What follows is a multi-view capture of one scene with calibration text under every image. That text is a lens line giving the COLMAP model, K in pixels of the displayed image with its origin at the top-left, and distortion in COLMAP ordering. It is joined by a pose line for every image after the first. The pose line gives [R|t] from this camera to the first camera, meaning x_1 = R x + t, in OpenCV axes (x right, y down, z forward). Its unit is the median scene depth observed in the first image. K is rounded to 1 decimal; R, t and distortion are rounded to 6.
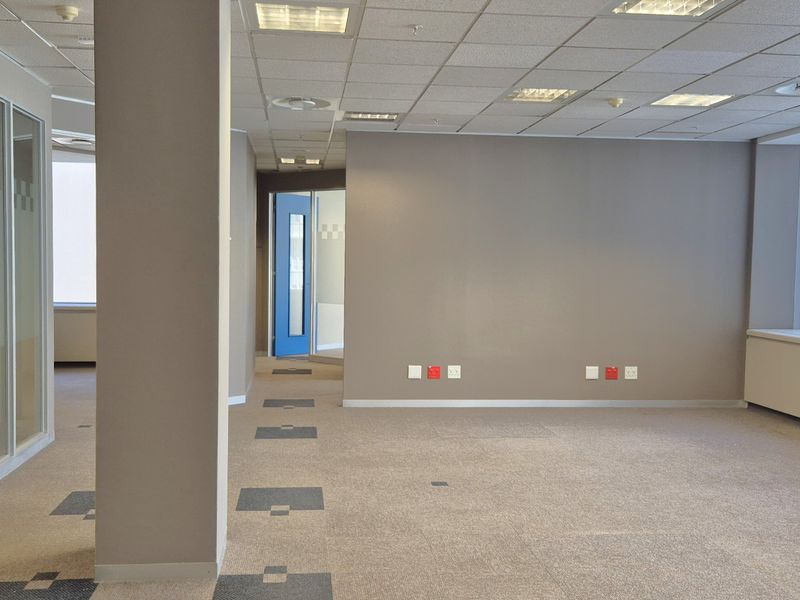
lens RADIAL K [[878.7, 0, 391.7], [0, 878.7, 316.3], [0, 0, 1]] dist [0.067787, 0.000000]
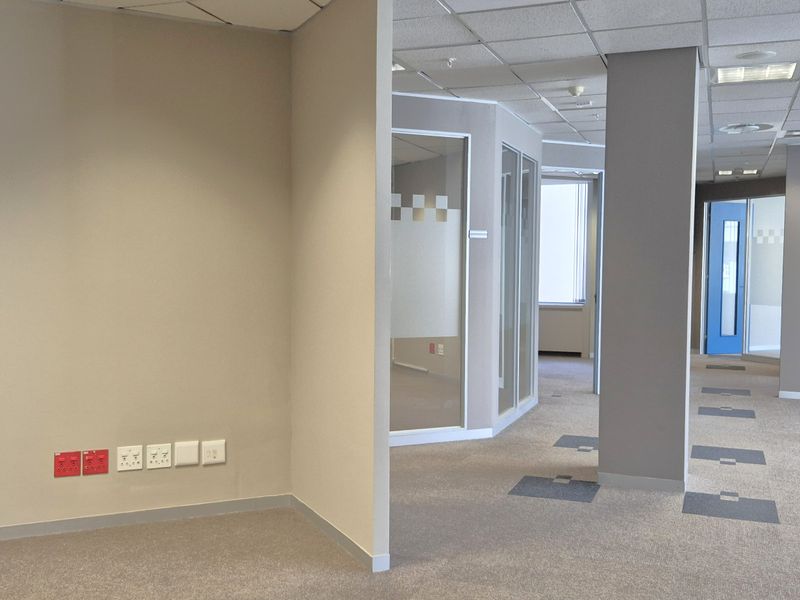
lens RADIAL K [[878.7, 0, 402.4], [0, 878.7, 305.0], [0, 0, 1]] dist [0.067787, 0.000000]
pose [[0.900456, 0.011948, -0.434783, 0.002461], [-0.020469, 0.999679, -0.014922, 0.016486], [0.434465, 0.022337, 0.900412, -0.226555]]
